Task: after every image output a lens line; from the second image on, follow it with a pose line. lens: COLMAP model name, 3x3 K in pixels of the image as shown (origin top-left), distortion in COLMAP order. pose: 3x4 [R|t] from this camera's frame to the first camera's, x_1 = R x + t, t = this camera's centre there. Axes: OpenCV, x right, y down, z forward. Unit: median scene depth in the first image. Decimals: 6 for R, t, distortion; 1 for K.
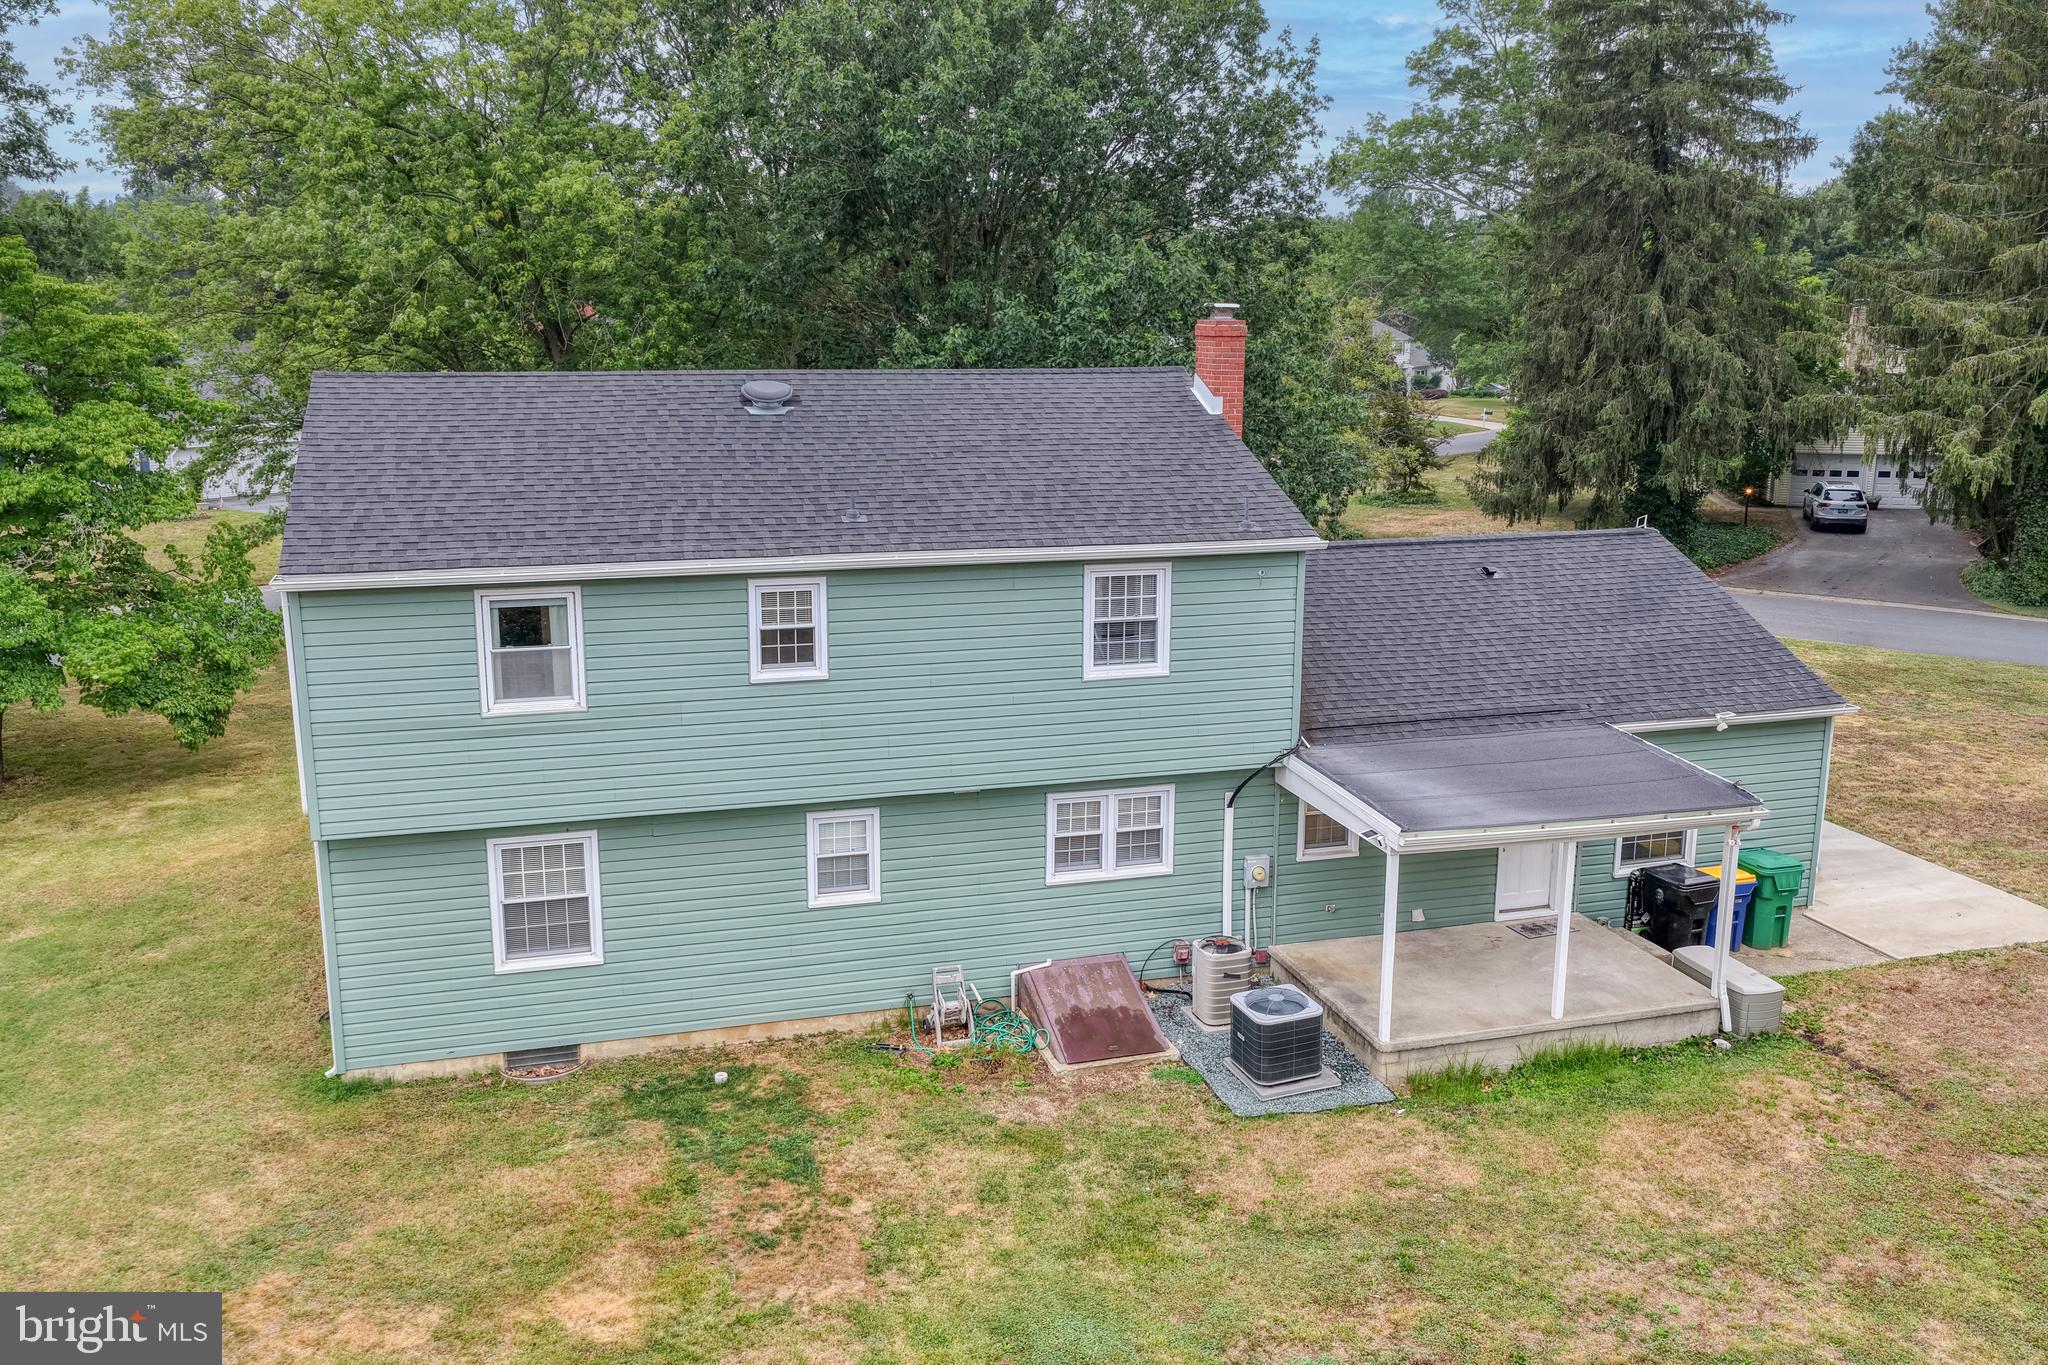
lens RADIAL K [[1711.6, 0, 1024.1], [0, 1711.6, 674.5], [0, 0, 1]] dist [-0.013329, 0.028946]
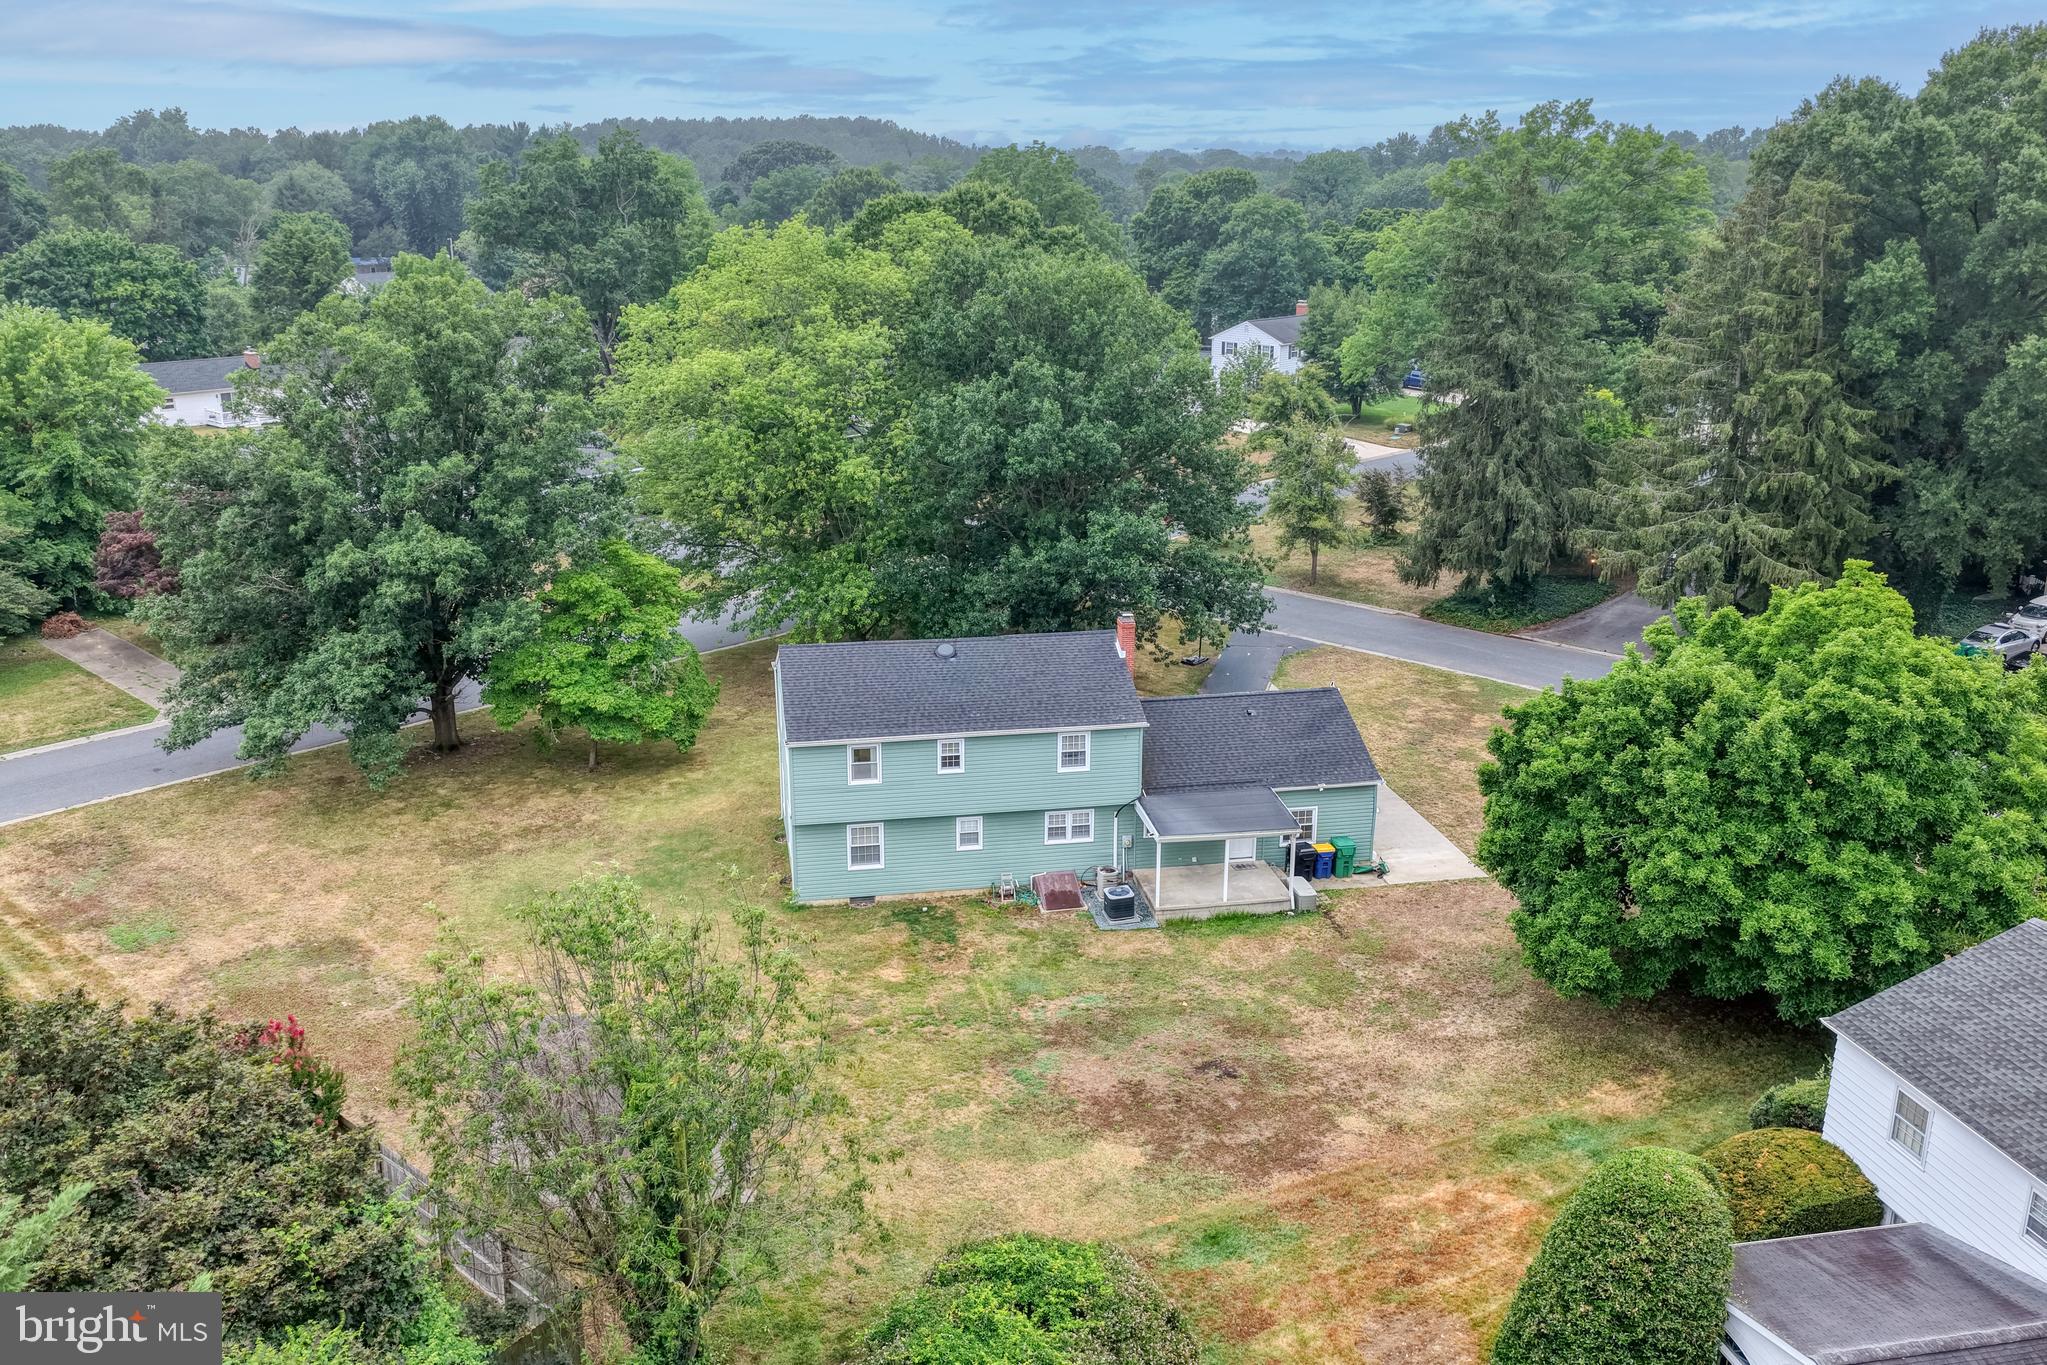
lens RADIAL K [[1710.7, 0, 1024.0], [0, 1710.7, 686.5], [0, 0, 1]] dist [-0.013329, 0.028946]
pose [[0.994825, 0.030650, -0.096870, 0.245704], [-0.022099, 0.995862, 0.088146, -0.379478], [0.099171, -0.085549, 0.991386, -1.733537]]
